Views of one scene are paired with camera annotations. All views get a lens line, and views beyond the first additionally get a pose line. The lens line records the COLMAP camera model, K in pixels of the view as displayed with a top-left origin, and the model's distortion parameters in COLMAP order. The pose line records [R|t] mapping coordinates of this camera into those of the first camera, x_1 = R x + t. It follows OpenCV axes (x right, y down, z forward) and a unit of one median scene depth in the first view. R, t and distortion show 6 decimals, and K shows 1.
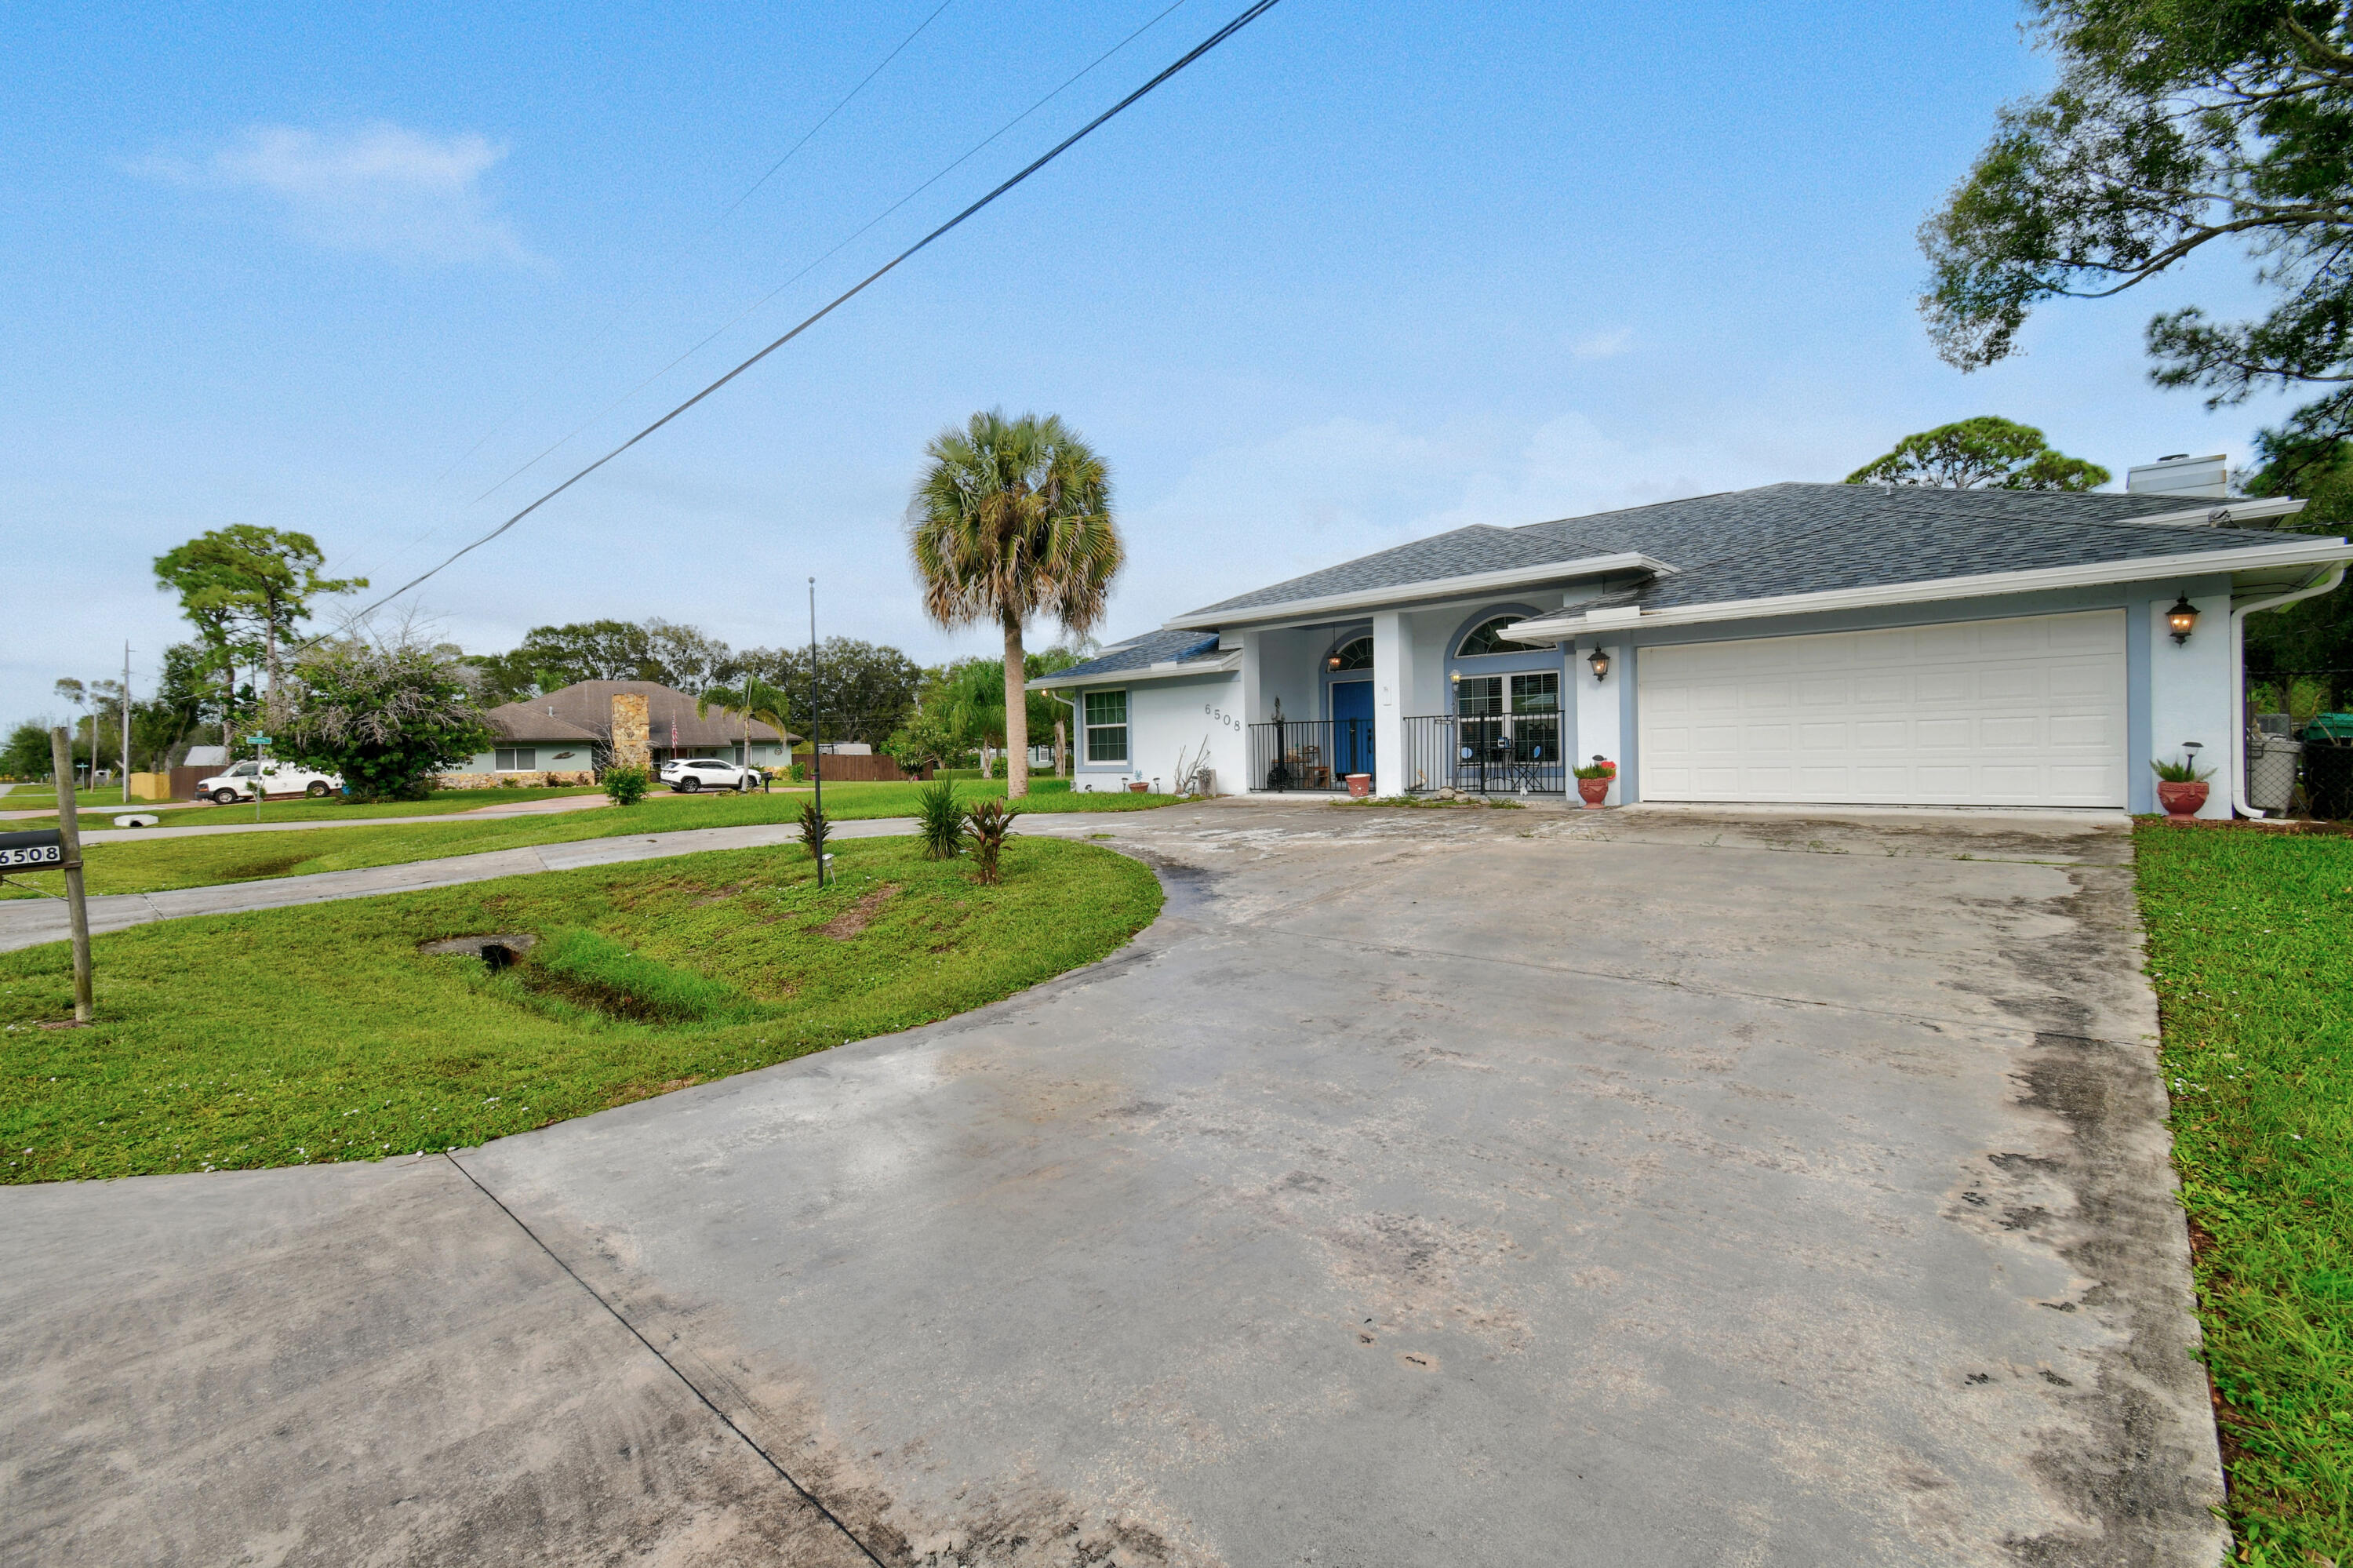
lens RADIAL K [[1018.7, 0, 1222.8], [0, 1018.7, 758.2], [0, 0, 1]] dist [0.004753, 0.000185]
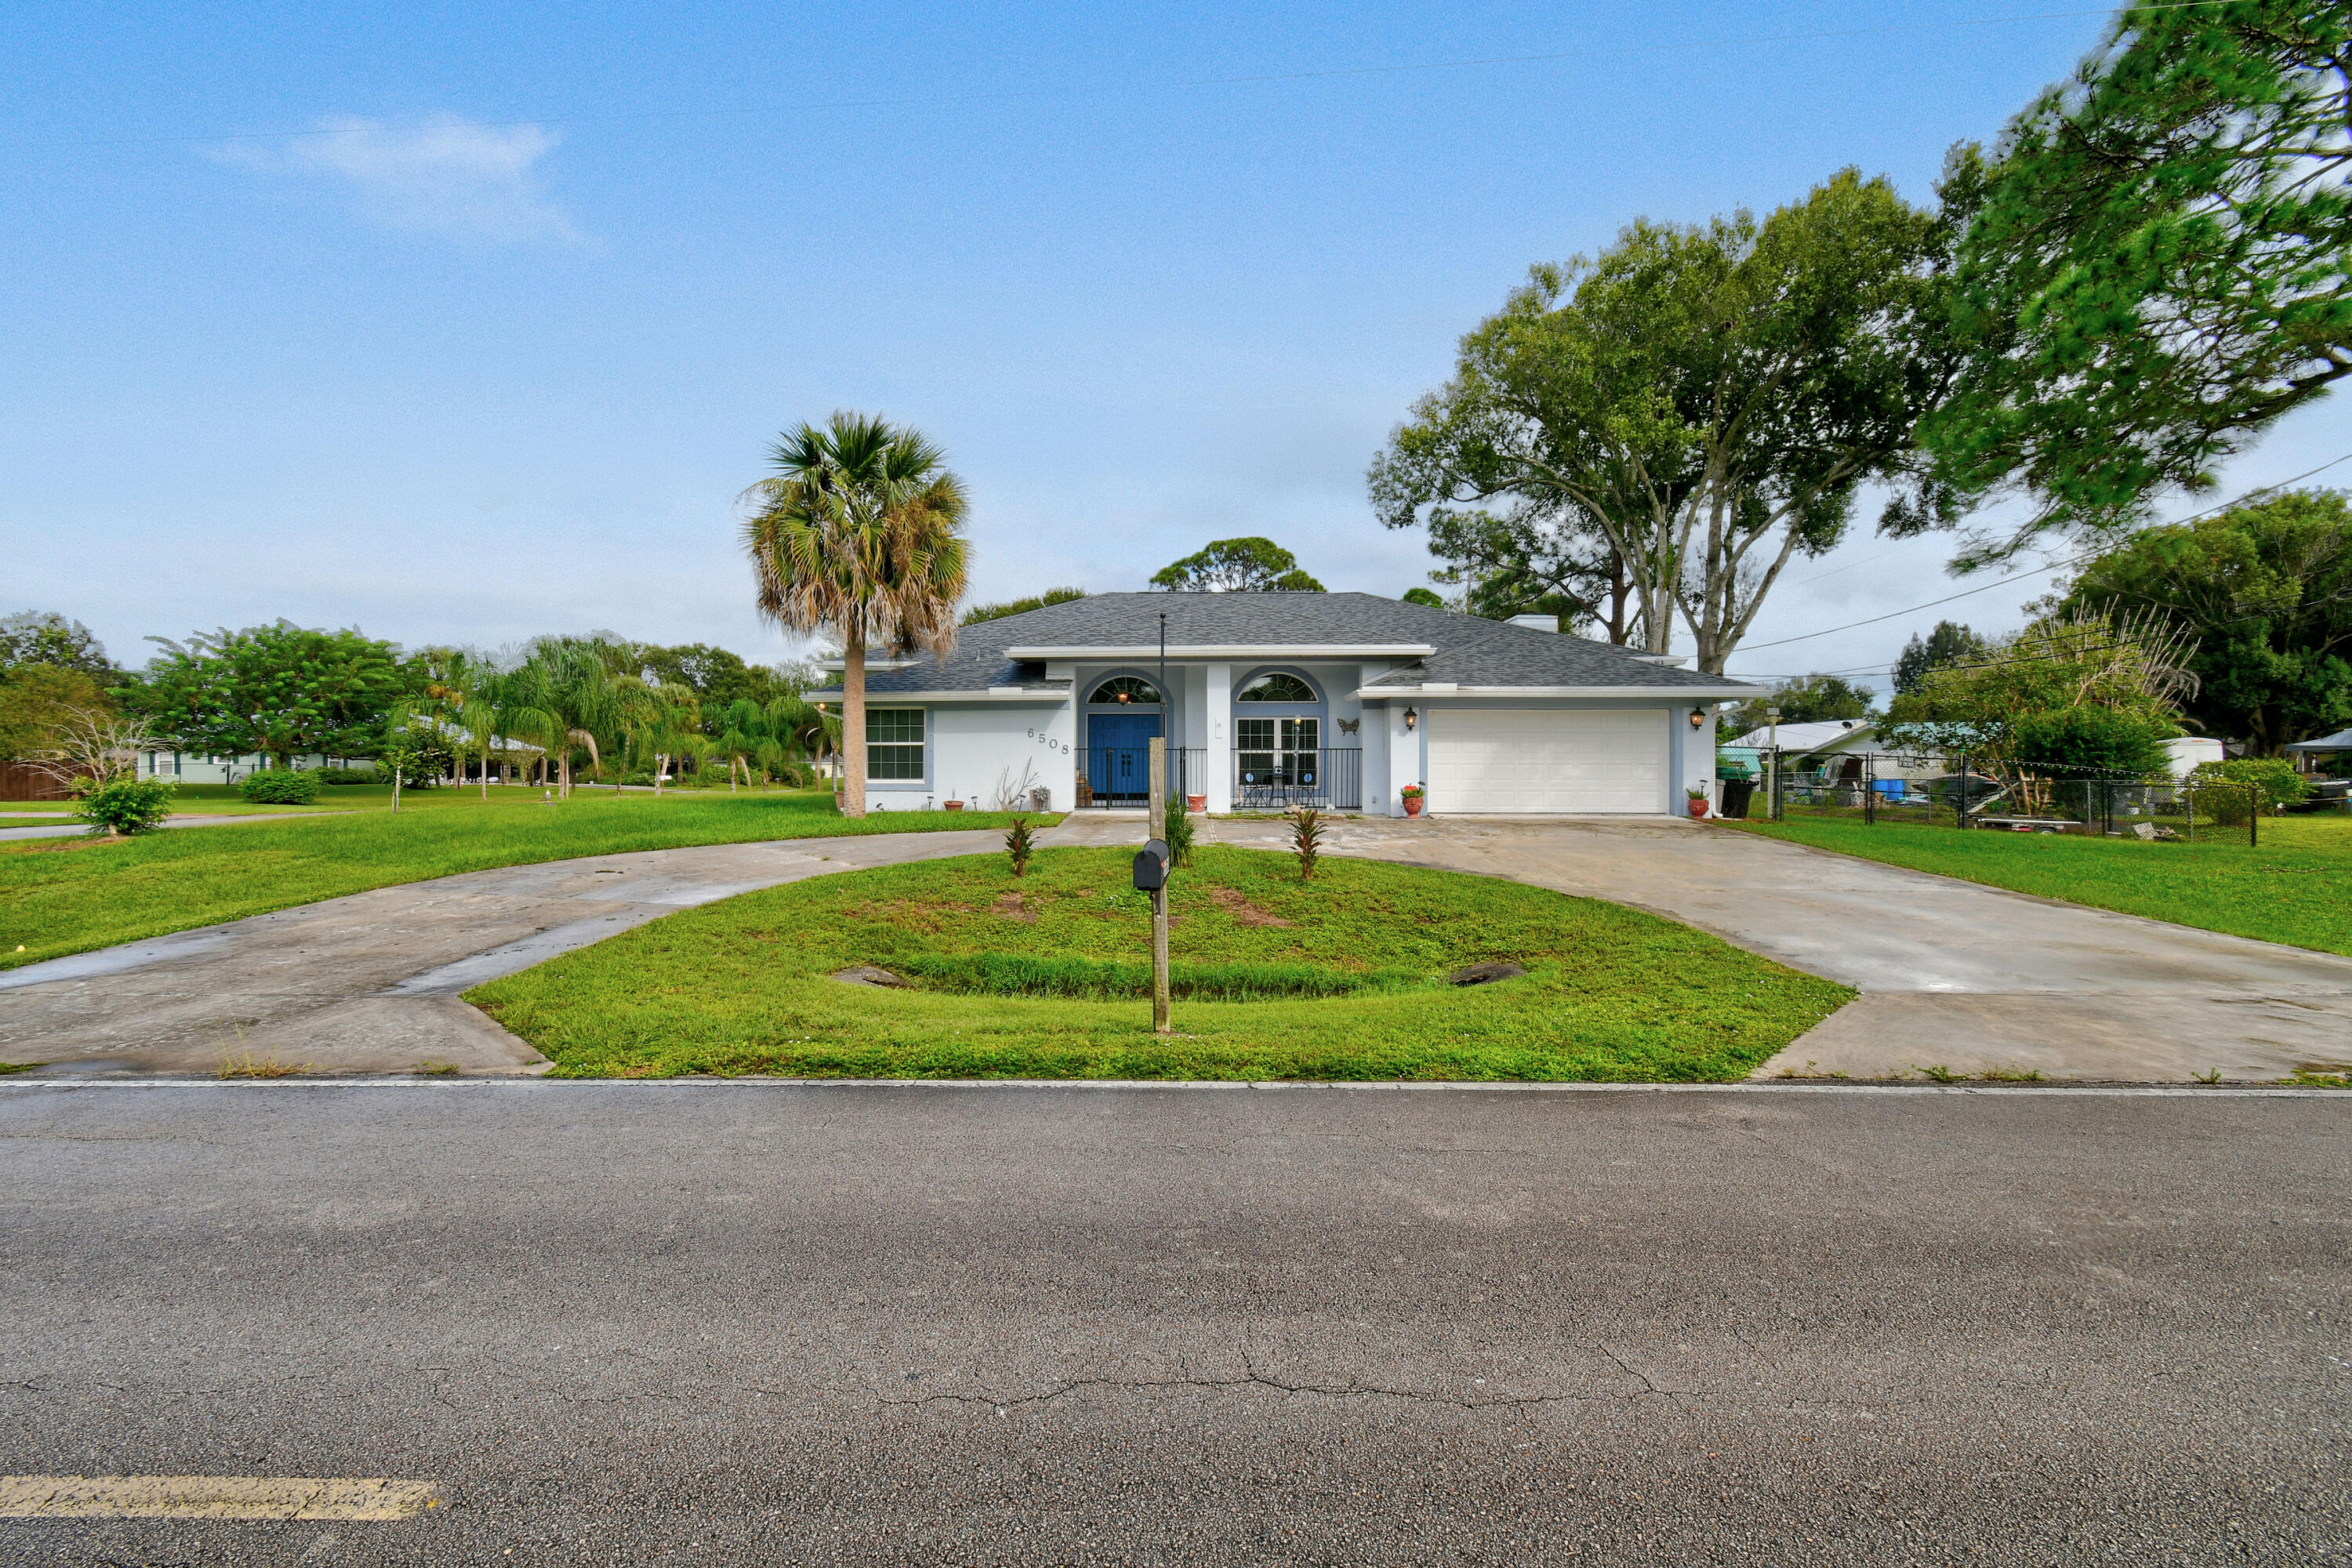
lens RADIAL K [[1018.2, 0, 1182.5], [0, 1018.2, 784.3], [0, 0, 1]] dist [0.004753, 0.000185]
pose [[0.763154, 0.013102, 0.646084, -0.601725], [-0.014179, 0.999893, -0.003529, 0.008117], [-0.646061, -0.006468, 0.763259, 0.071074]]
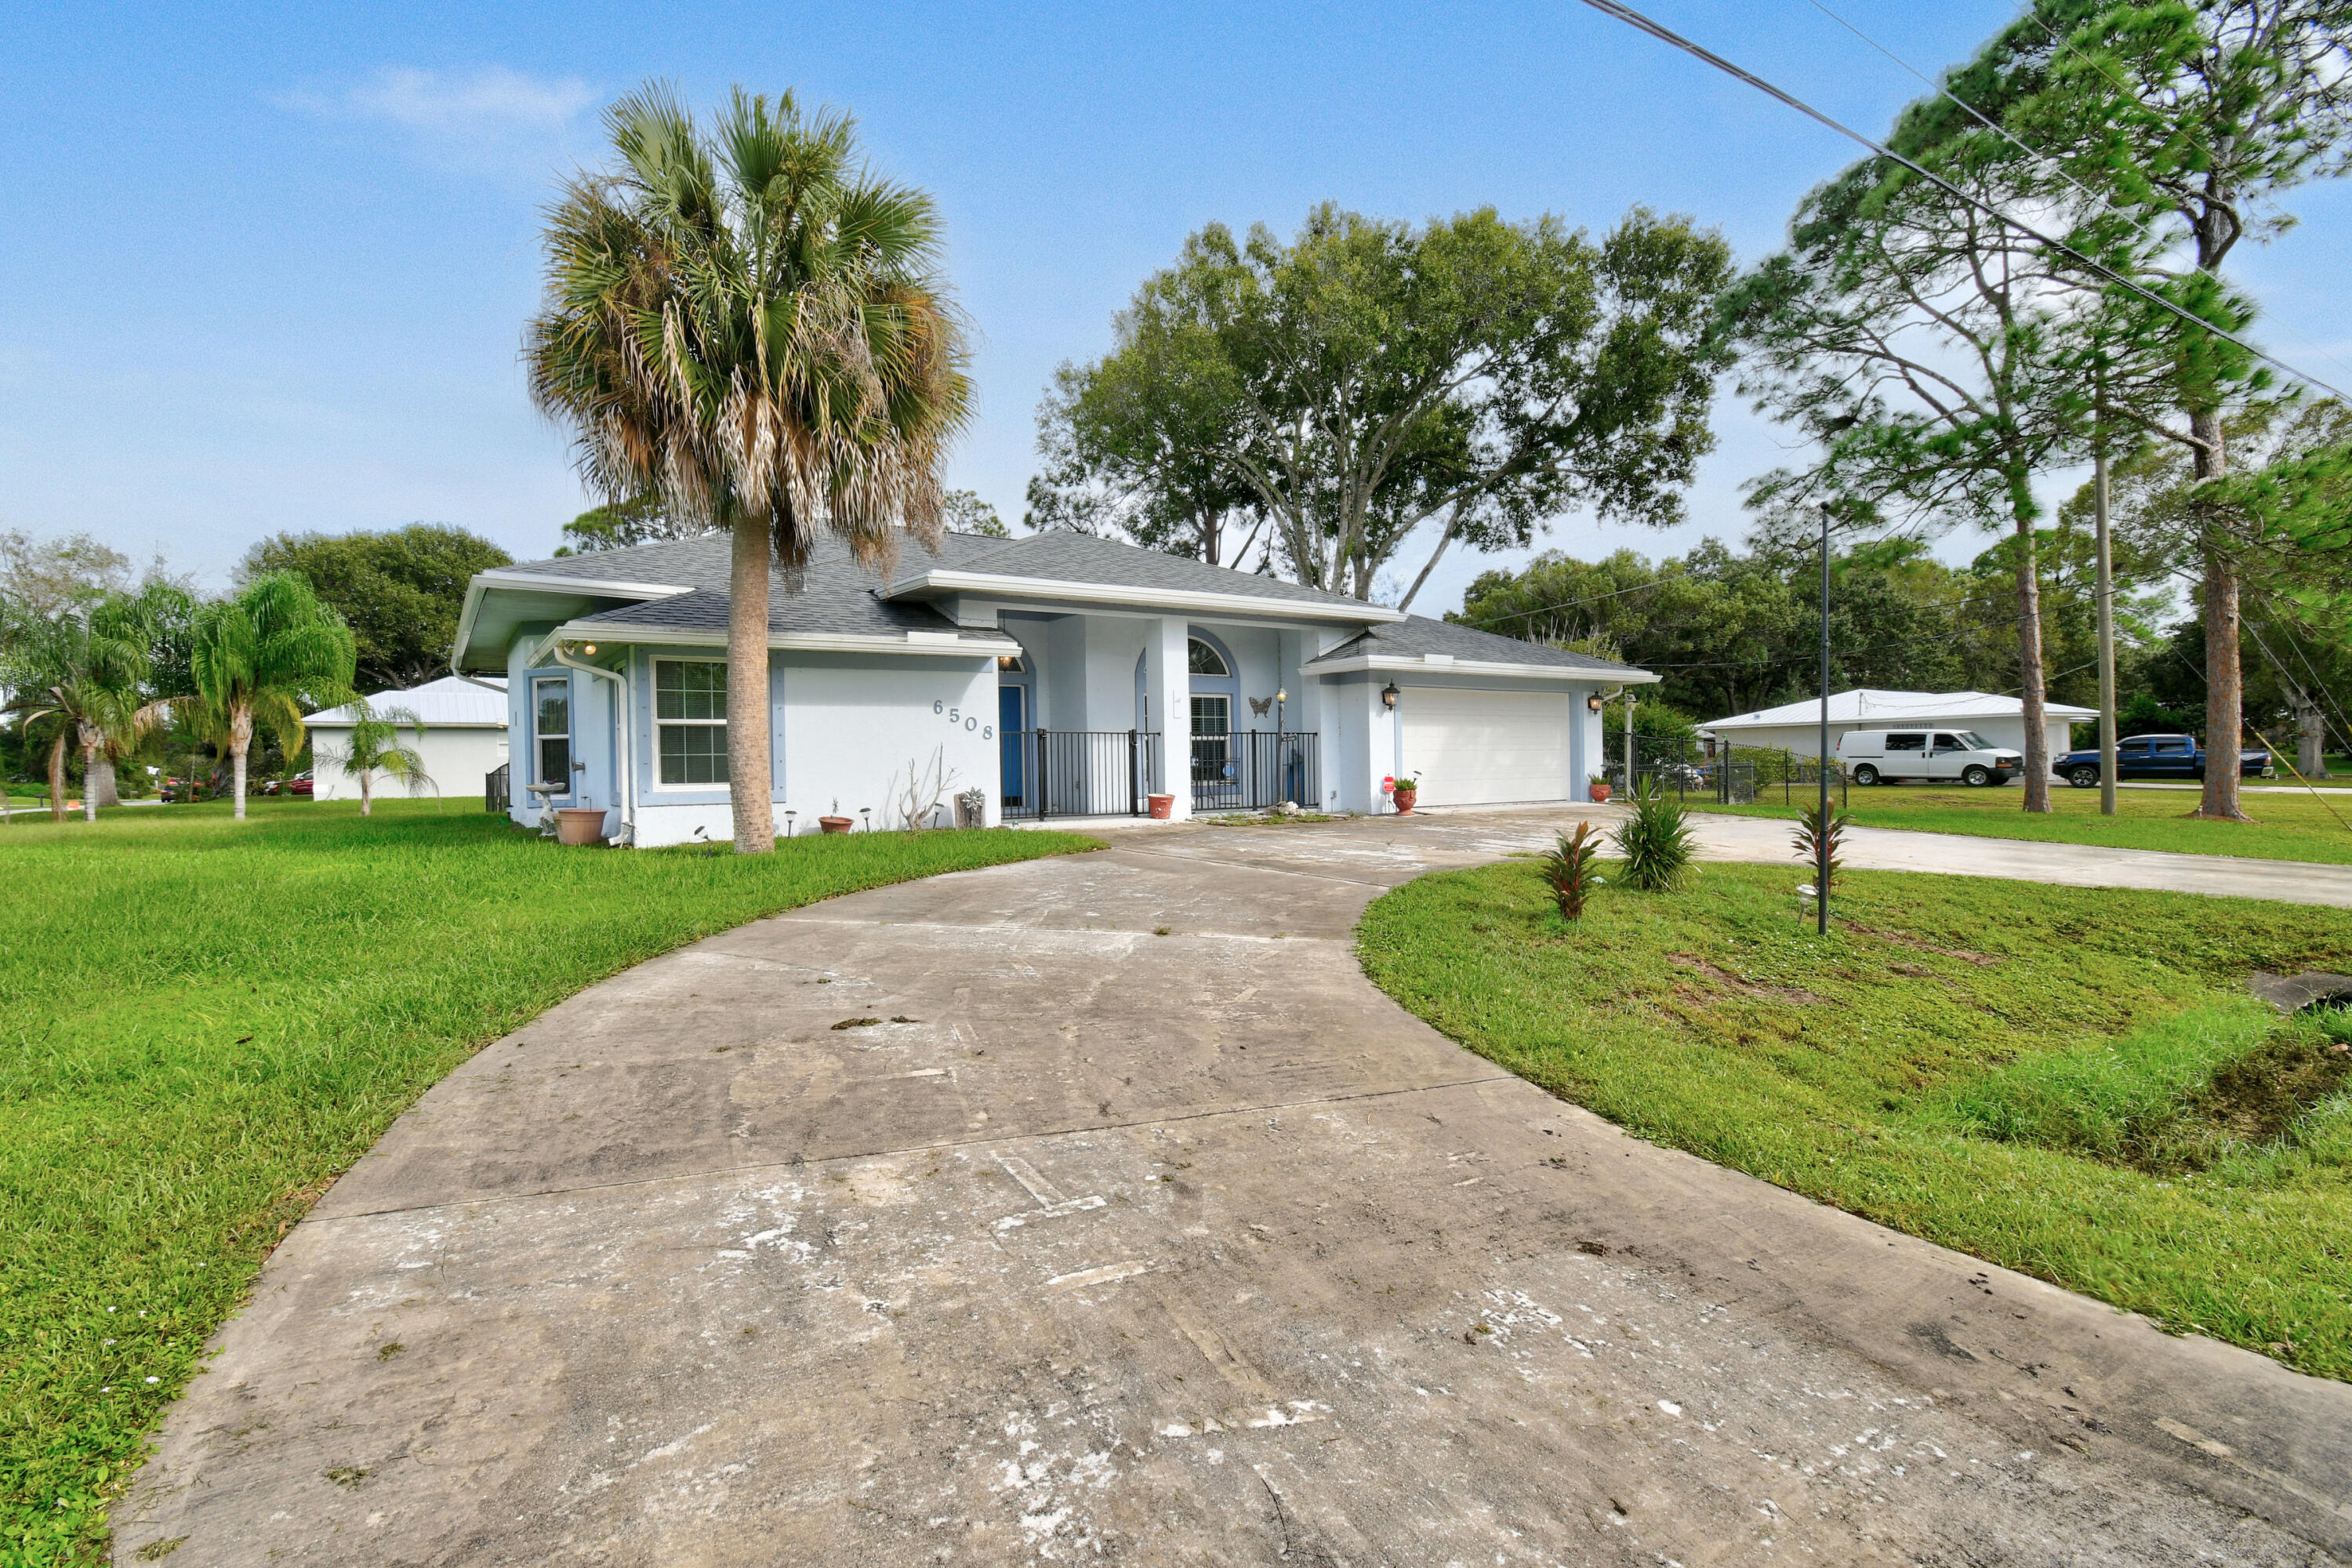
lens RADIAL K [[1076.0, 0, 1179.2], [0, 1076.0, 787.0], [0, 0, 1]] dist [-0.000952, -0.000232]
pose [[0.269527, 0.001744, 0.962991, -0.687560], [0.018072, 0.999813, -0.006869, 0.014744], [-0.962823, 0.019255, 0.269445, 0.659507]]
